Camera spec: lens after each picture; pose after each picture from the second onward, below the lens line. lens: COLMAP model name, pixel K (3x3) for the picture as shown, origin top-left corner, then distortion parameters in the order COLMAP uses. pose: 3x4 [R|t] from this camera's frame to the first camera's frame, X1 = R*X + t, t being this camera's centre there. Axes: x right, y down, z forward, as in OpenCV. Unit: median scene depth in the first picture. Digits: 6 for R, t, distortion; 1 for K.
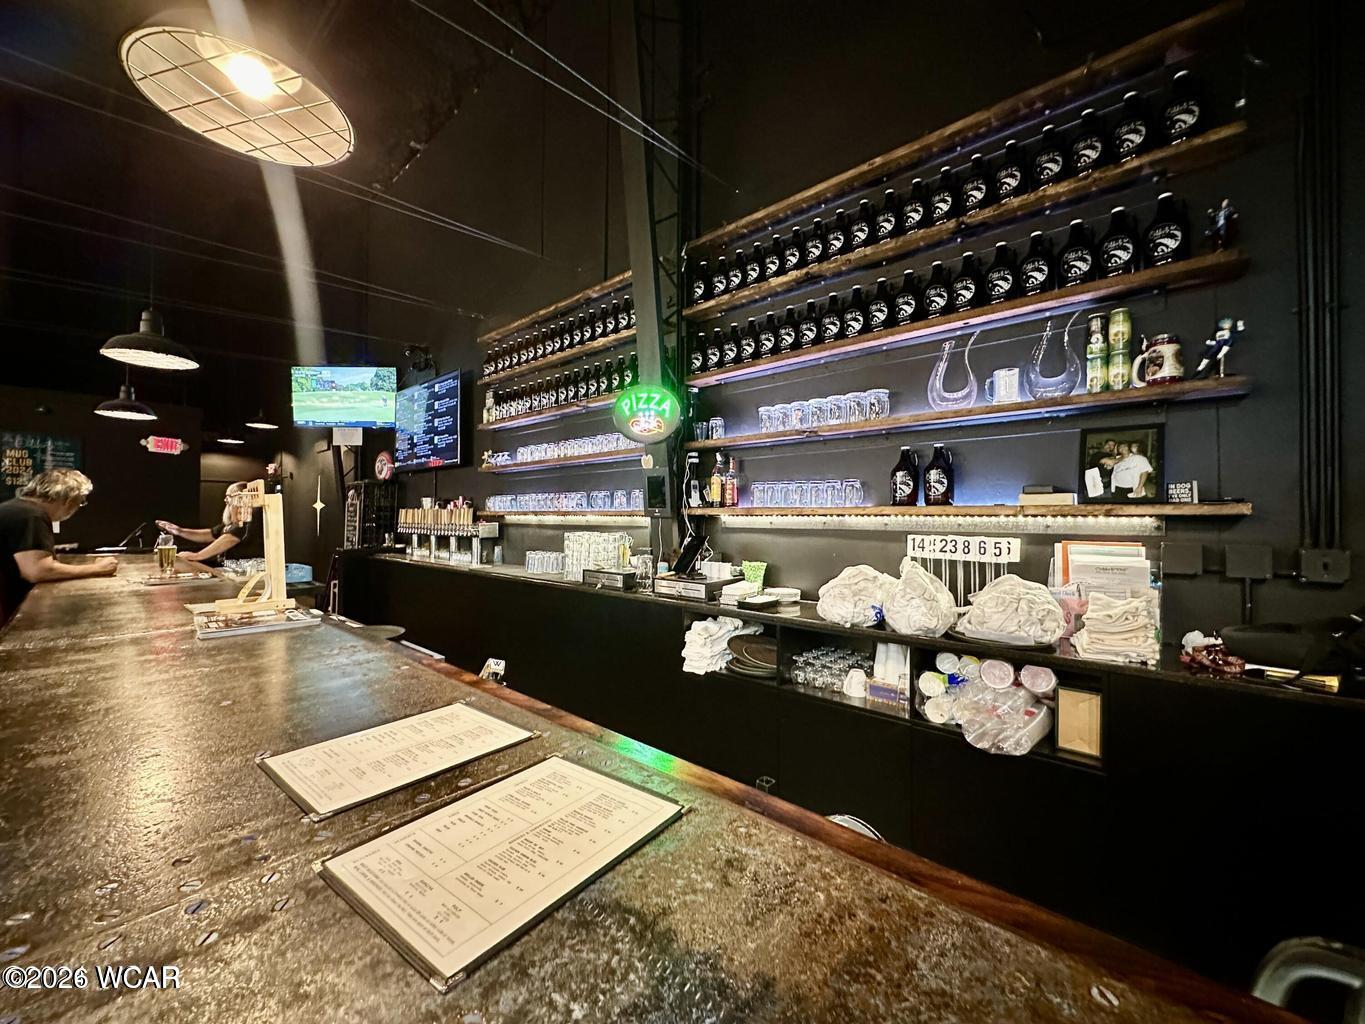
lens RADIAL K [[544.9, 0, 678.8], [0, 544.9, 513.7], [0, 0, 1]] dist [-0.002969, 0.000404]
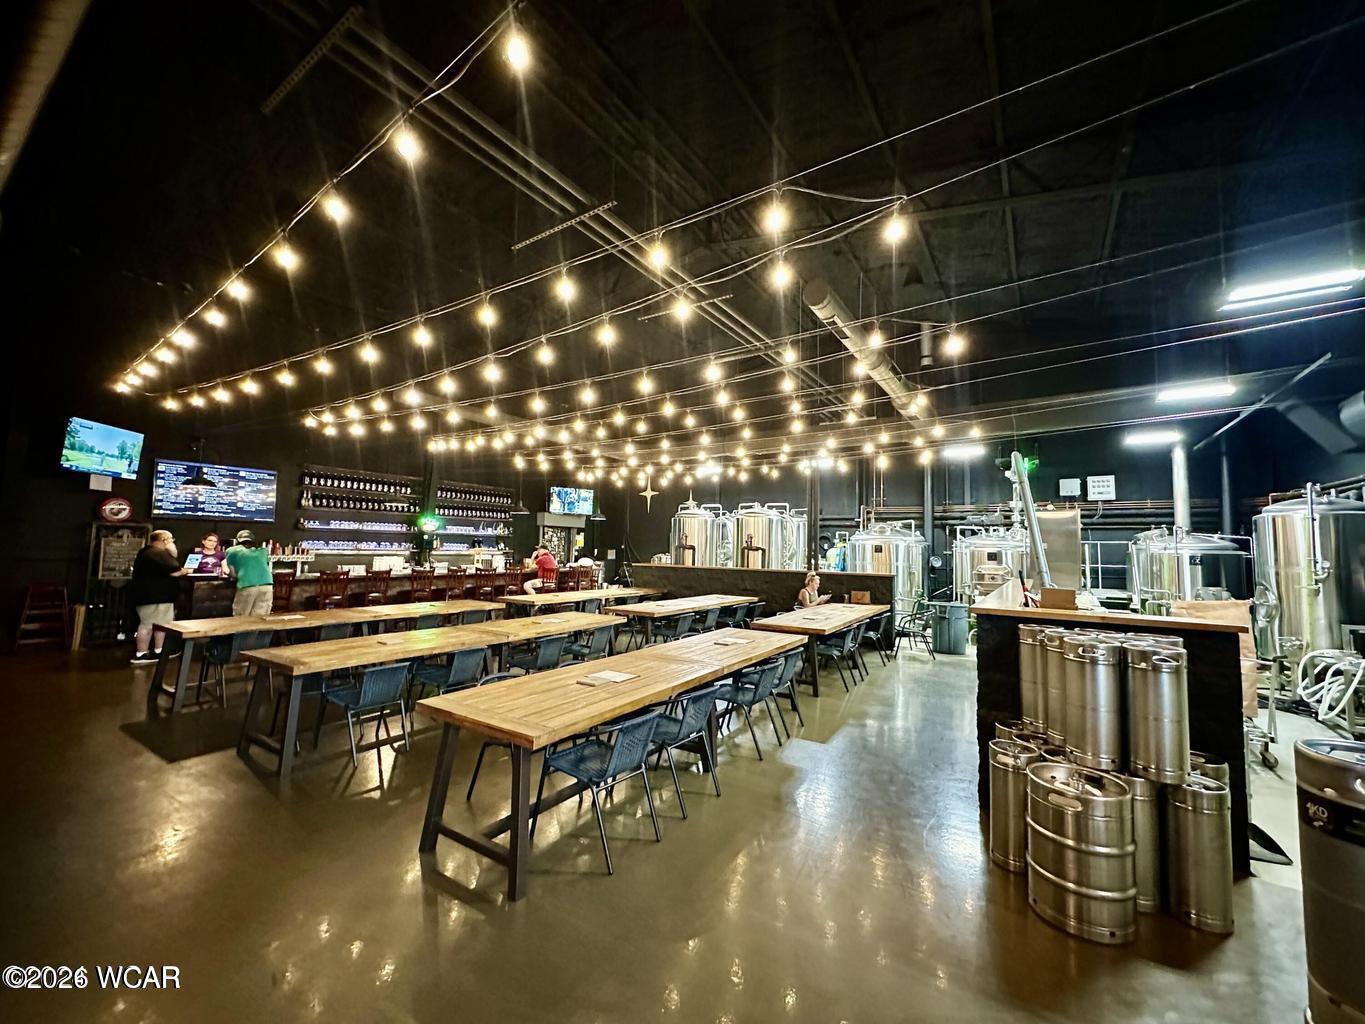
lens RADIAL K [[544.9, 0, 684.7], [0, 544.9, 510.2], [0, 0, 1]] dist [-0.002969, 0.000404]
pose [[-0.155570, 0.063441, 0.985786, -4.551602], [-0.025911, 0.997330, -0.068273, -0.076990], [-0.987485, -0.036164, -0.153511, -0.192110]]
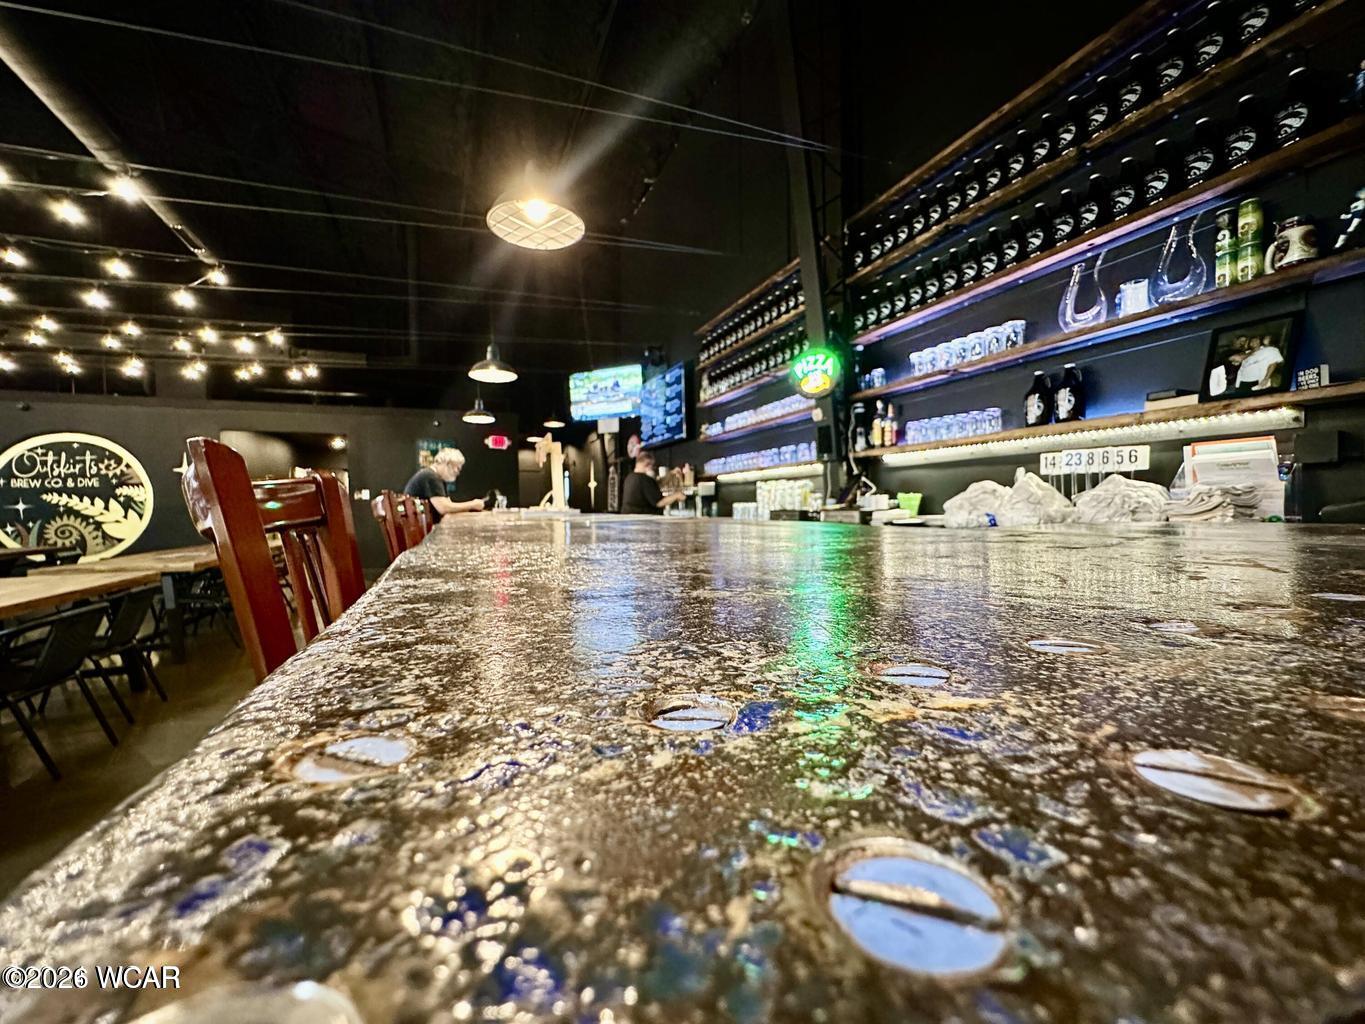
lens RADIAL K [[544.9, 0, 681.9], [0, 544.9, 510.7], [0, 0, 1]] dist [-0.002969, 0.000404]
pose [[0.908223, -0.016846, -0.418147, 0.190265], [0.027499, 0.999432, 0.019464, 0.093262], [0.417582, -0.029176, 0.908171, -0.227796]]
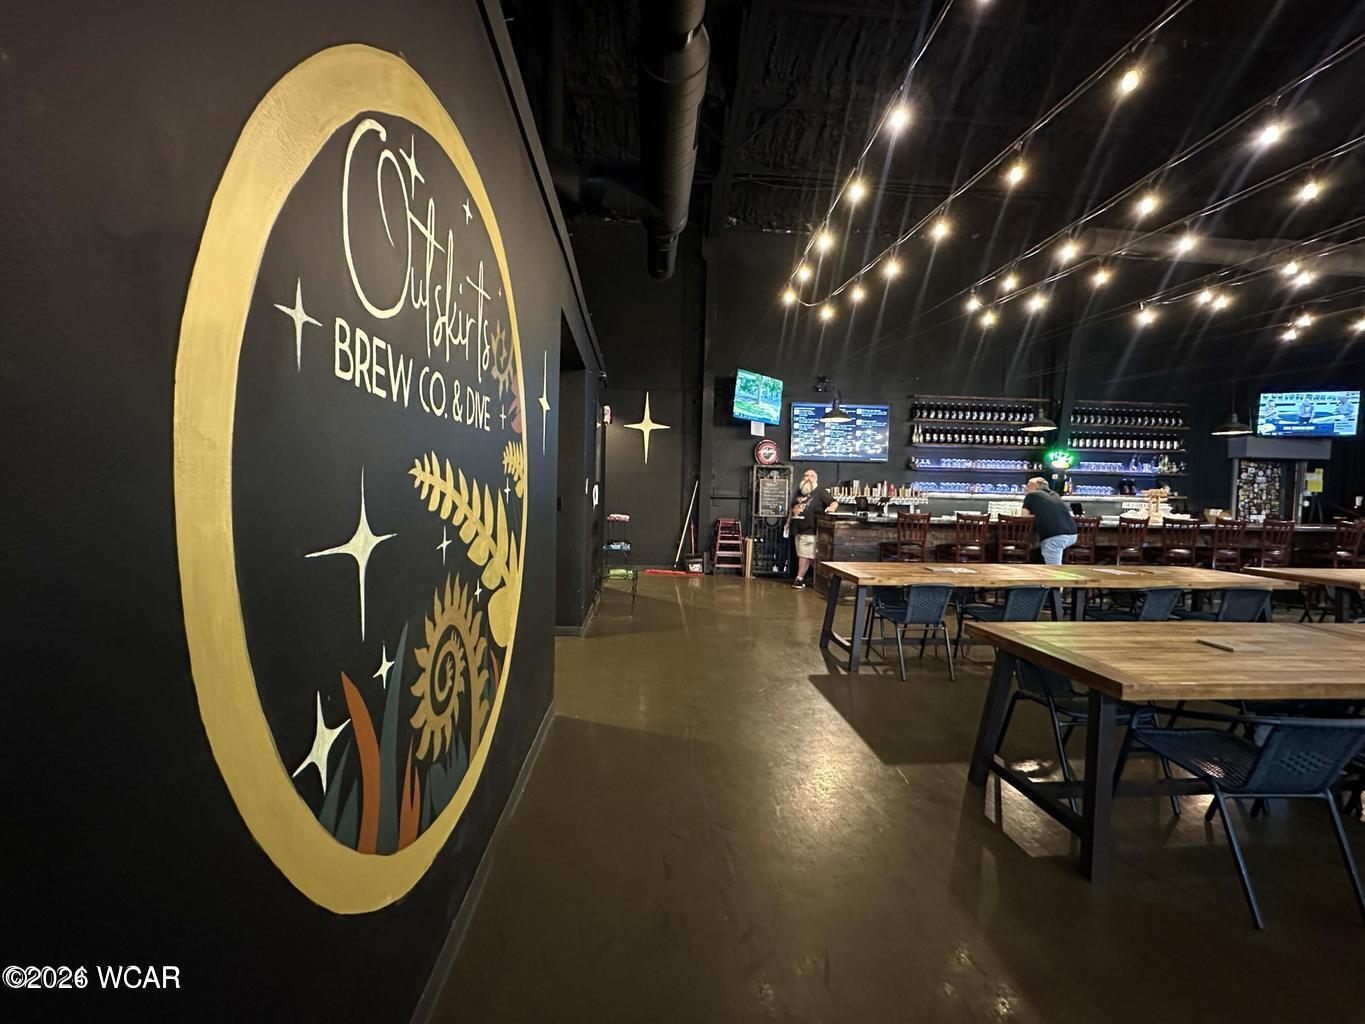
lens RADIAL K [[544.9, 0, 682.8], [0, 544.9, 512.9], [0, 0, 1]] dist [-0.002969, 0.000404]
pose [[0.693049, -0.012862, 0.720776, -3.864019], [-0.024160, 0.998865, 0.041054, 0.026975], [-0.720485, -0.045866, 0.691952, 0.494734]]
